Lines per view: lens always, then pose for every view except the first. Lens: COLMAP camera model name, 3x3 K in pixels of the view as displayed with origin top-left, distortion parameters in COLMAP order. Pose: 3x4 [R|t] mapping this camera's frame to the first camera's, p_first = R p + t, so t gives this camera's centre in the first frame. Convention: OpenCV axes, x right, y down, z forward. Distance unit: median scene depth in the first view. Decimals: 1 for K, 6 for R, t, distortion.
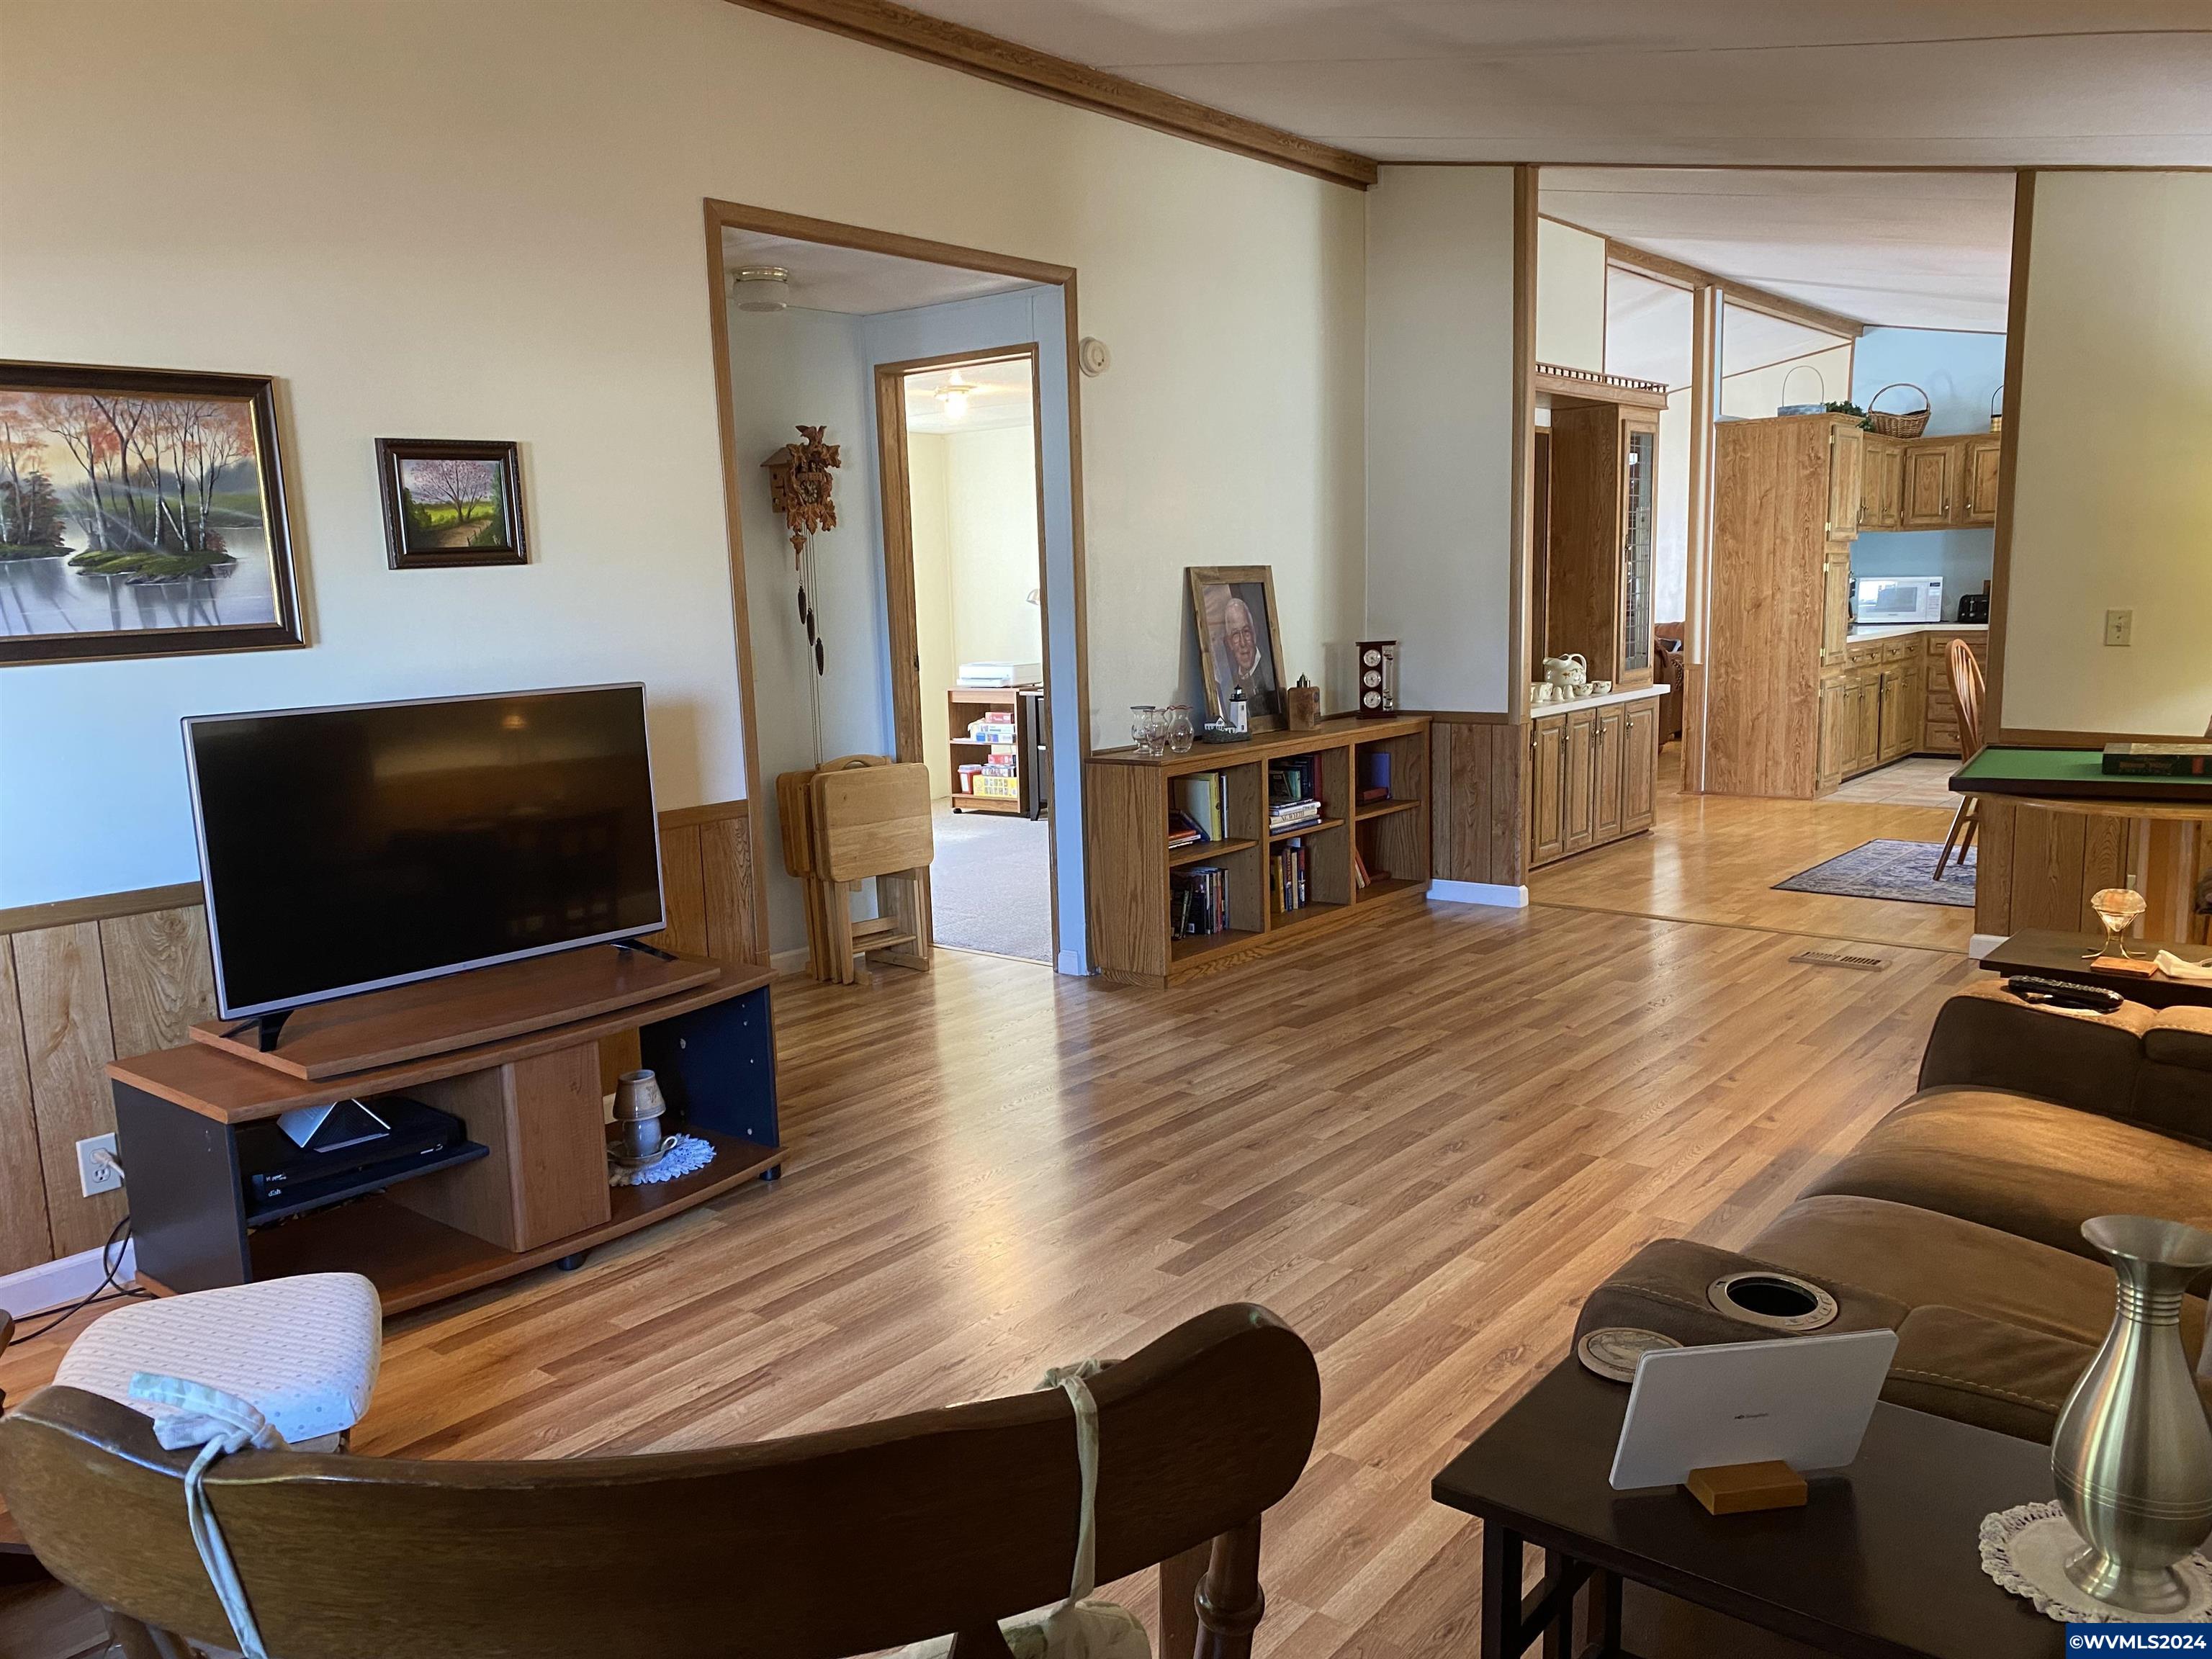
lens RADIAL K [[1688.2, 0, 1106.0], [0, 1688.2, 829.5], [0, 0, 1]] dist [0.024475, 0.004277]
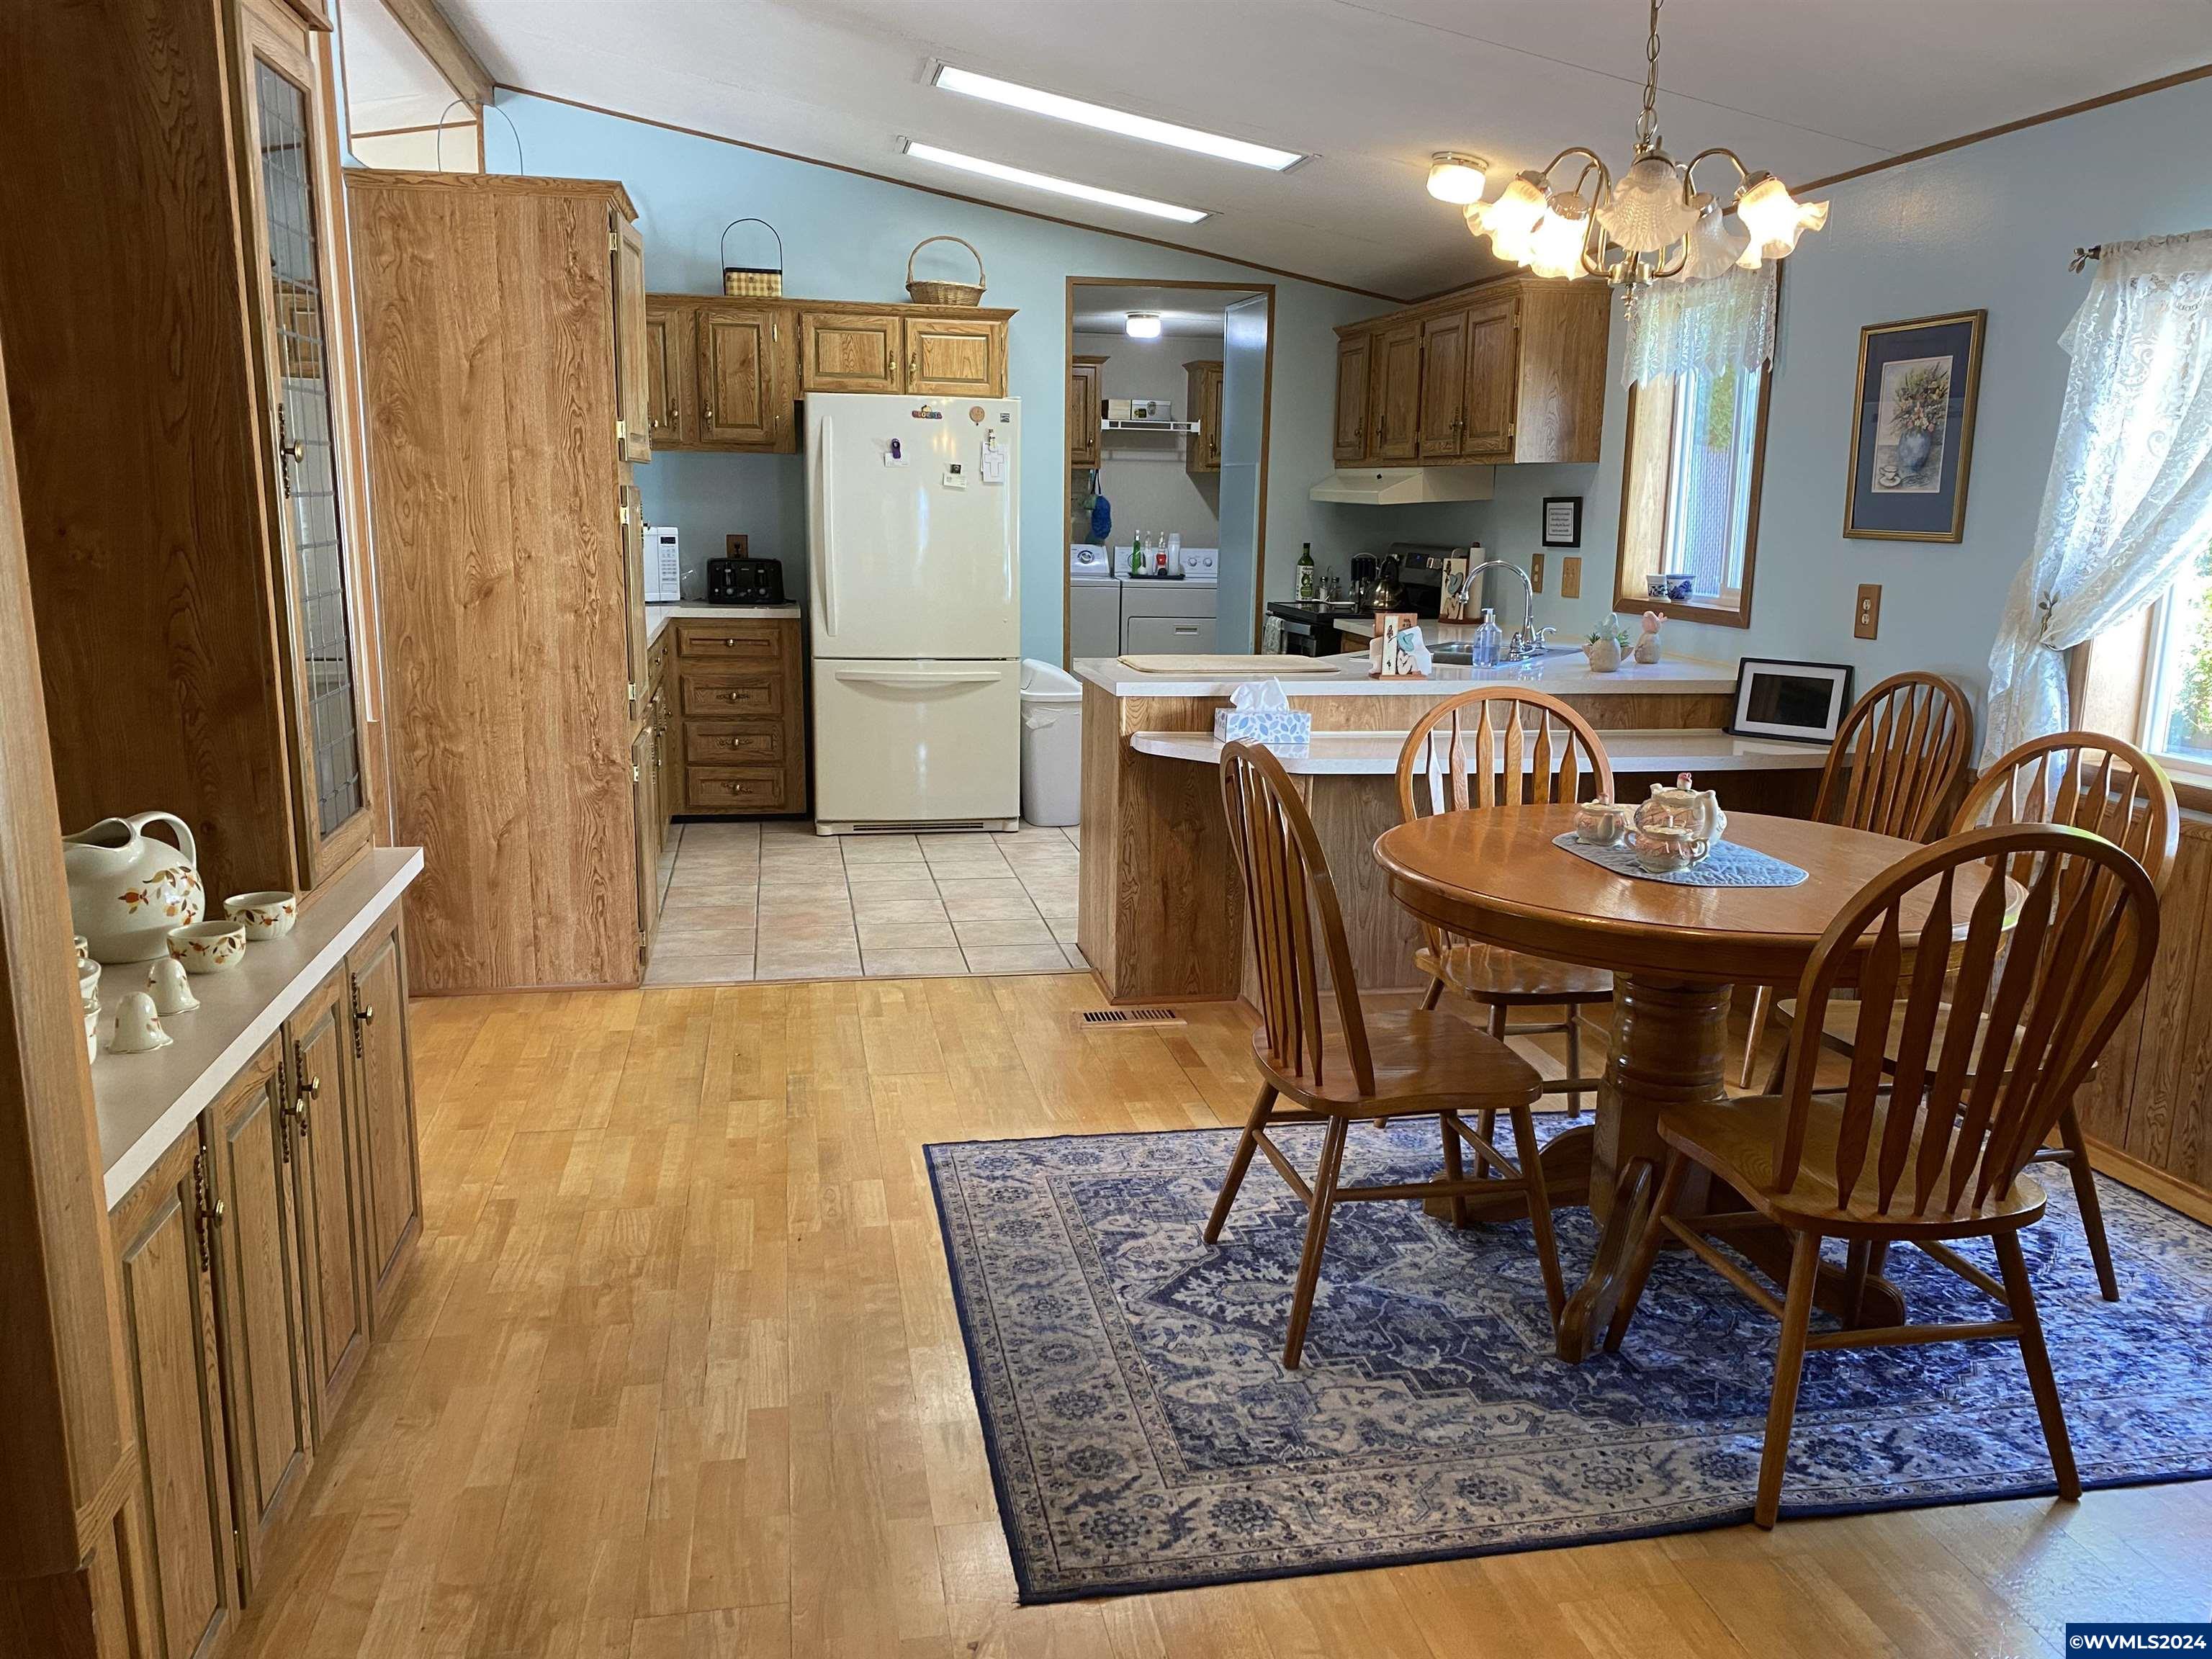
lens RADIAL K [[1688.2, 0, 1106.0], [0, 1688.2, 829.5], [0, 0, 1]] dist [0.024475, 0.004277]
pose [[0.640666, -0.117999, 0.758698, 0.137991], [0.083173, 0.992971, 0.084202, -0.095431], [-0.763301, 0.009157, 0.645978, 0.588661]]
